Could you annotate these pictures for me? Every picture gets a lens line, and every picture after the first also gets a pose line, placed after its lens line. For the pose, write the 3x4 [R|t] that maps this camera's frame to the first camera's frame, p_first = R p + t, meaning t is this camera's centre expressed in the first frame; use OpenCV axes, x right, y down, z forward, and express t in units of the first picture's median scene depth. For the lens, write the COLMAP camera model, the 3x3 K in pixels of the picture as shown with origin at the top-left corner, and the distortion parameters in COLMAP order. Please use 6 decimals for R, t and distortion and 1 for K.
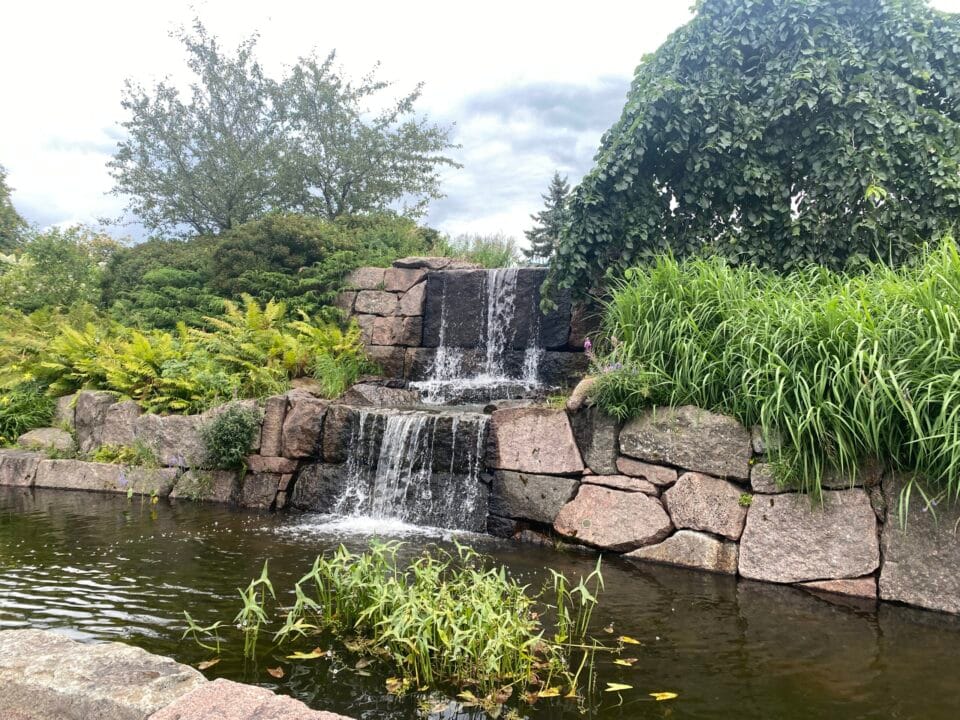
lens RADIAL K [[722.3, 0, 480.3], [0, 722.3, 359.5], [0, 0, 1]] dist [-0.000920, 0.000673]
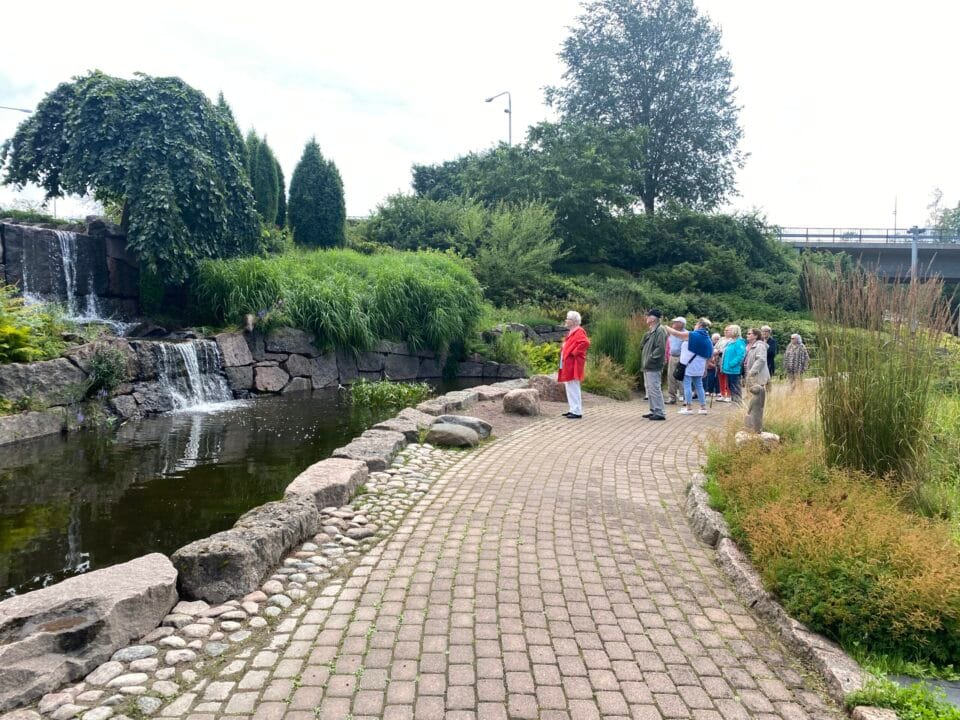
lens RADIAL K [[722.3, 0, 481.1], [0, 722.3, 356.0], [0, 0, 1]] dist [-0.000920, 0.000673]
pose [[-0.206052, -0.074230, 0.975722, -2.082406], [-0.038164, 0.996970, 0.067787, -0.027480], [-0.977797, -0.023270, -0.208260, 0.817568]]
